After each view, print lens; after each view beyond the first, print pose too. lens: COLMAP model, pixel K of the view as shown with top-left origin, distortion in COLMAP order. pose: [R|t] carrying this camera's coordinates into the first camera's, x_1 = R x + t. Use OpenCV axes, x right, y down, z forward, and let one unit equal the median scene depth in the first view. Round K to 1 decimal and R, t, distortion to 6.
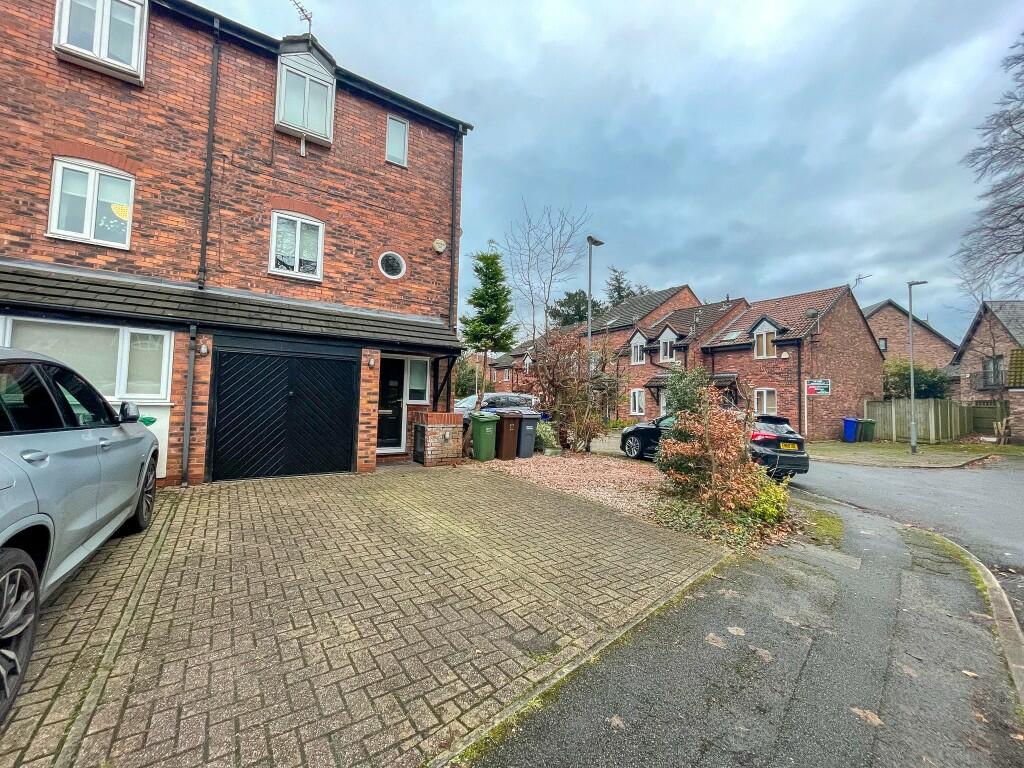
lens RADIAL K [[411.4, 0, 507.2], [0, 411.4, 381.7], [0, 0, 1]] dist [-0.002664, -0.000631]
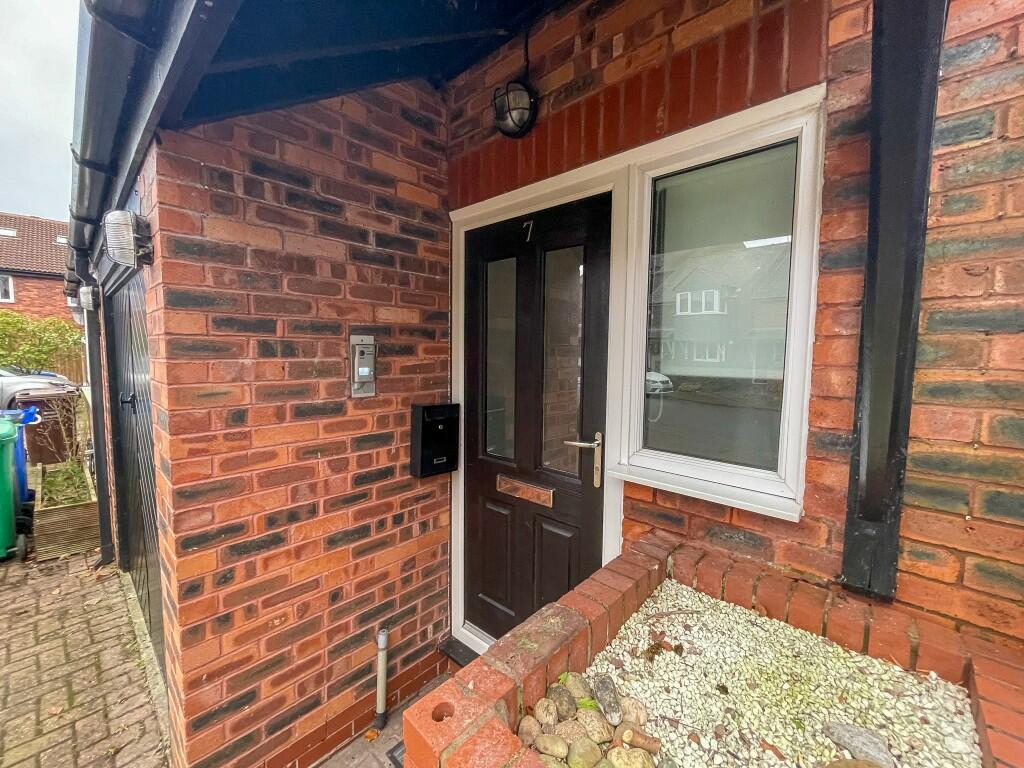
lens RADIAL K [[411.4, 0, 511.0], [0, 411.4, 380.0], [0, 0, 1]] dist [-0.002664, -0.000631]
pose [[0.243554, 0.046395, -0.968777, -0.121005], [0.044022, 0.997297, 0.058828, 0.008177], [0.968888, -0.056975, 0.240854, 1.048788]]
